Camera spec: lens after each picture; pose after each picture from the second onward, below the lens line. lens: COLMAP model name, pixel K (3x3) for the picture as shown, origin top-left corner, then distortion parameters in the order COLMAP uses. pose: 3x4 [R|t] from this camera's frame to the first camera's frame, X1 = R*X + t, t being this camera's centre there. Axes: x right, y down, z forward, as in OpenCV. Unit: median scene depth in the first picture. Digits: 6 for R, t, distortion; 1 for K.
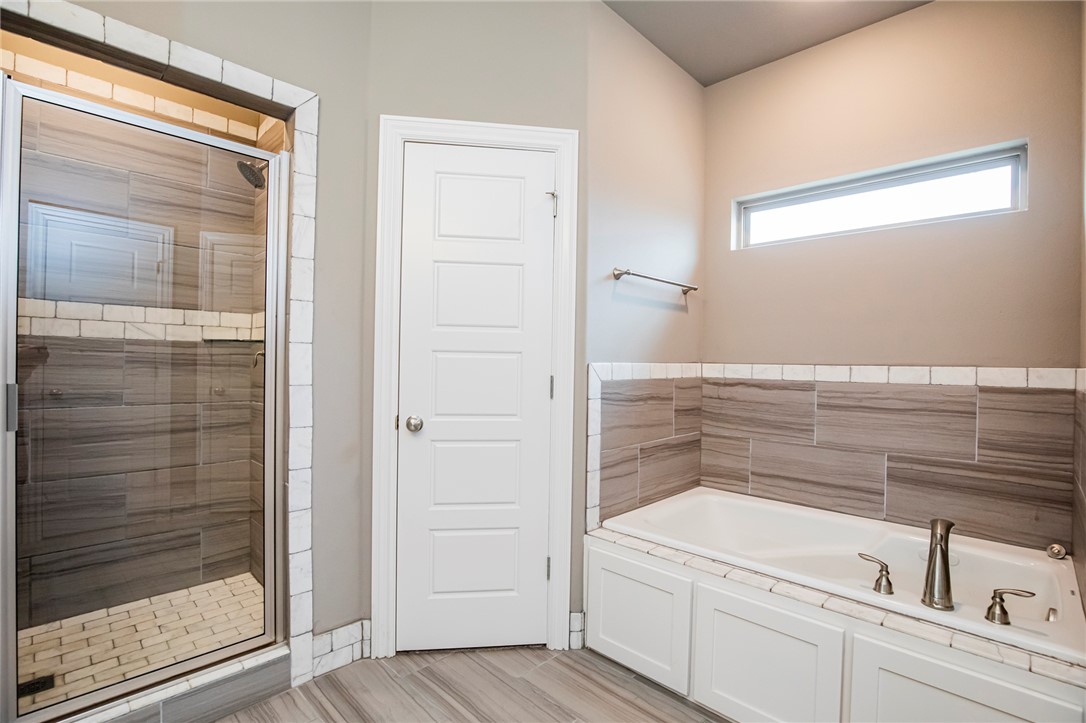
lens RADIAL K [[512.7, 0, 552.3], [0, 512.7, 362.6], [0, 0, 1]] dist [-0.034837, 0.006361]
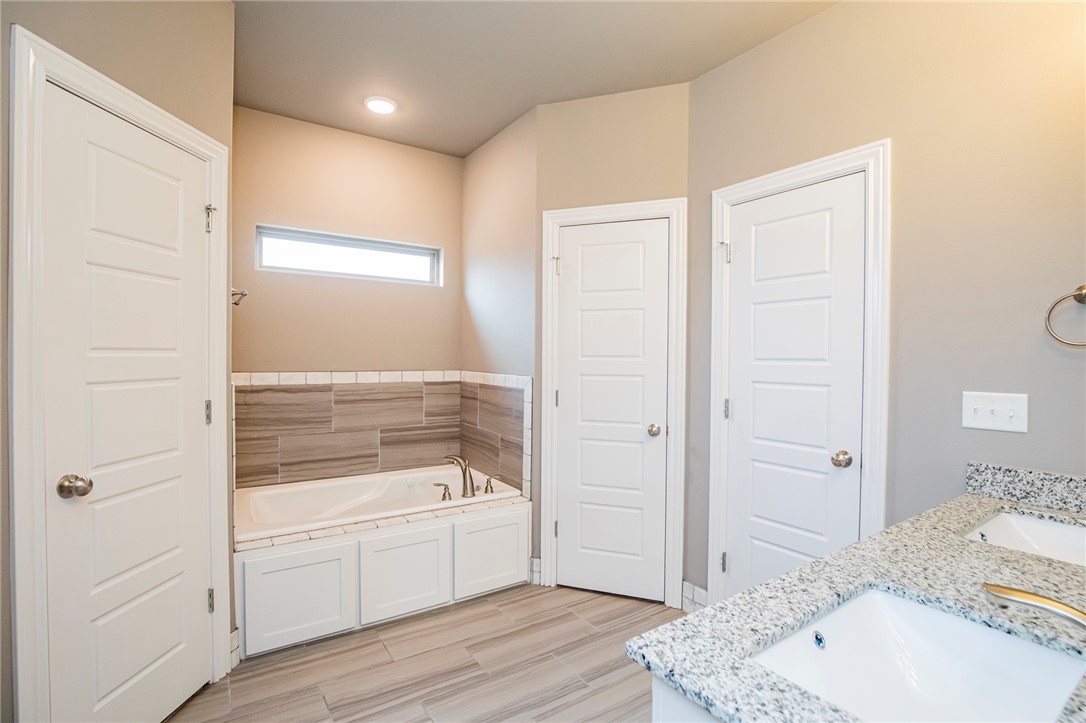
lens RADIAL K [[512.7, 0, 552.3], [0, 512.7, 362.6], [0, 0, 1]] dist [-0.034837, 0.006361]
pose [[0.199120, -0.030281, 0.979507, -0.759699], [-0.008803, 0.999427, 0.032686, -0.076936], [-0.979936, -0.015131, 0.198739, 0.183950]]
